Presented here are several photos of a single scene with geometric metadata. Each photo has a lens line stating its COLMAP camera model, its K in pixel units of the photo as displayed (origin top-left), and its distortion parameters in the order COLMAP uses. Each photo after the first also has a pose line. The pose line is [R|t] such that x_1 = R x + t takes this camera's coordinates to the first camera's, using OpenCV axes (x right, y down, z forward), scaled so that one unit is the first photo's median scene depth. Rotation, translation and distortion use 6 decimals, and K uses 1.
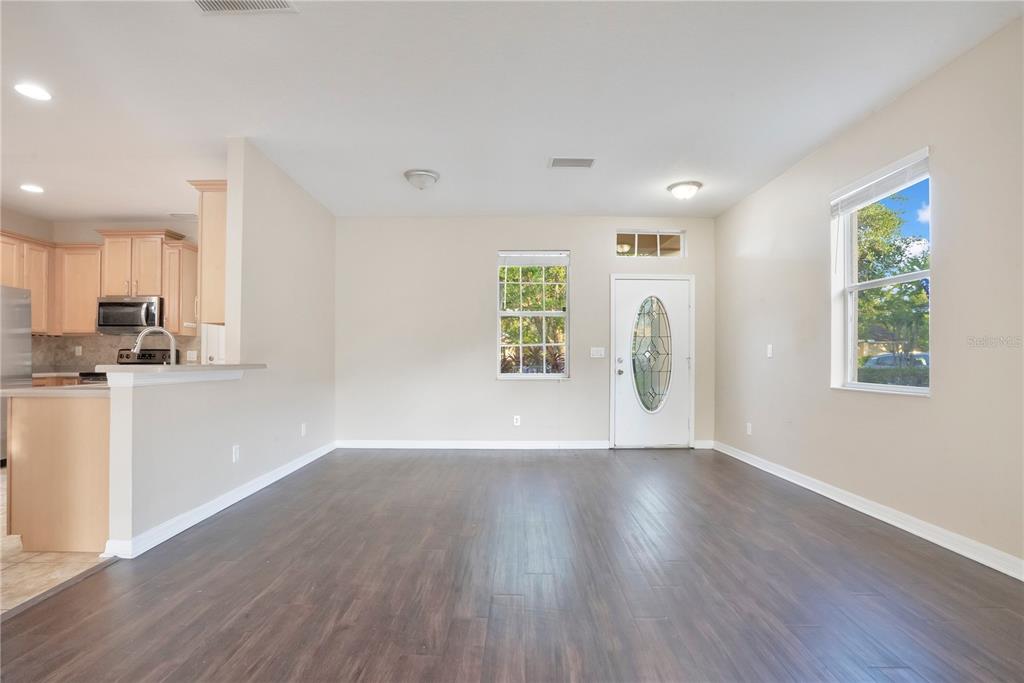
lens RADIAL K [[488.0, 0, 503.5], [0, 488.0, 352.5], [0, 0, 1]] dist [-0.049565, 0.013924]
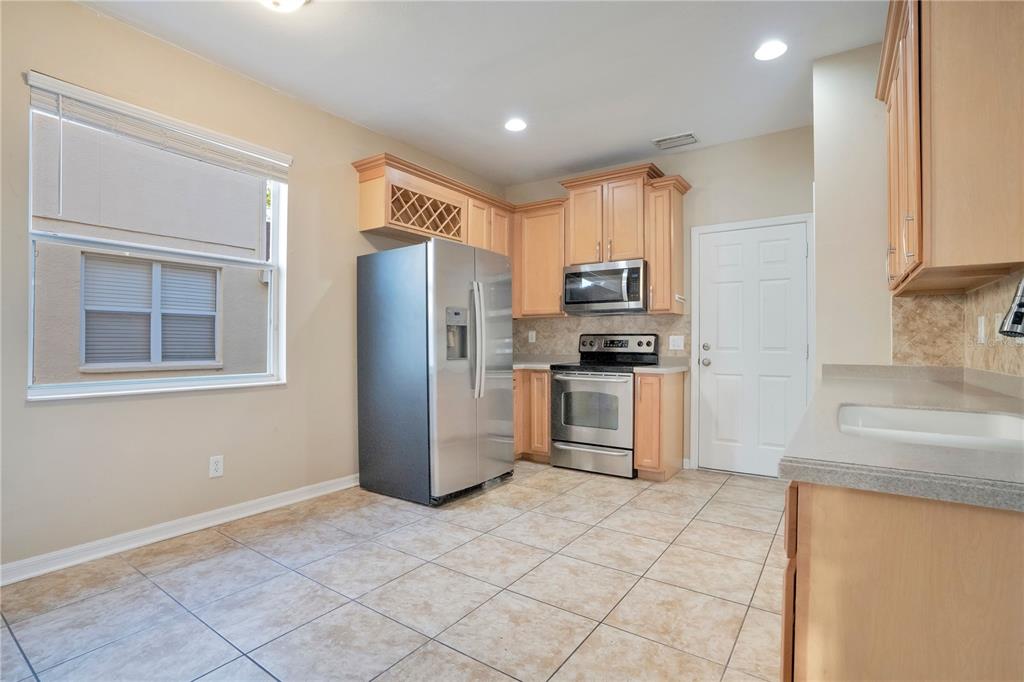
lens RADIAL K [[488.0, 0, 497.5], [0, 488.0, 343.5], [0, 0, 1]] dist [-0.049565, 0.013924]
pose [[0.822247, 0.001648, -0.569129, -0.484465], [0.004986, 0.999937, 0.010100, -0.000228], [0.569109, -0.011143, 0.822186, 0.276961]]
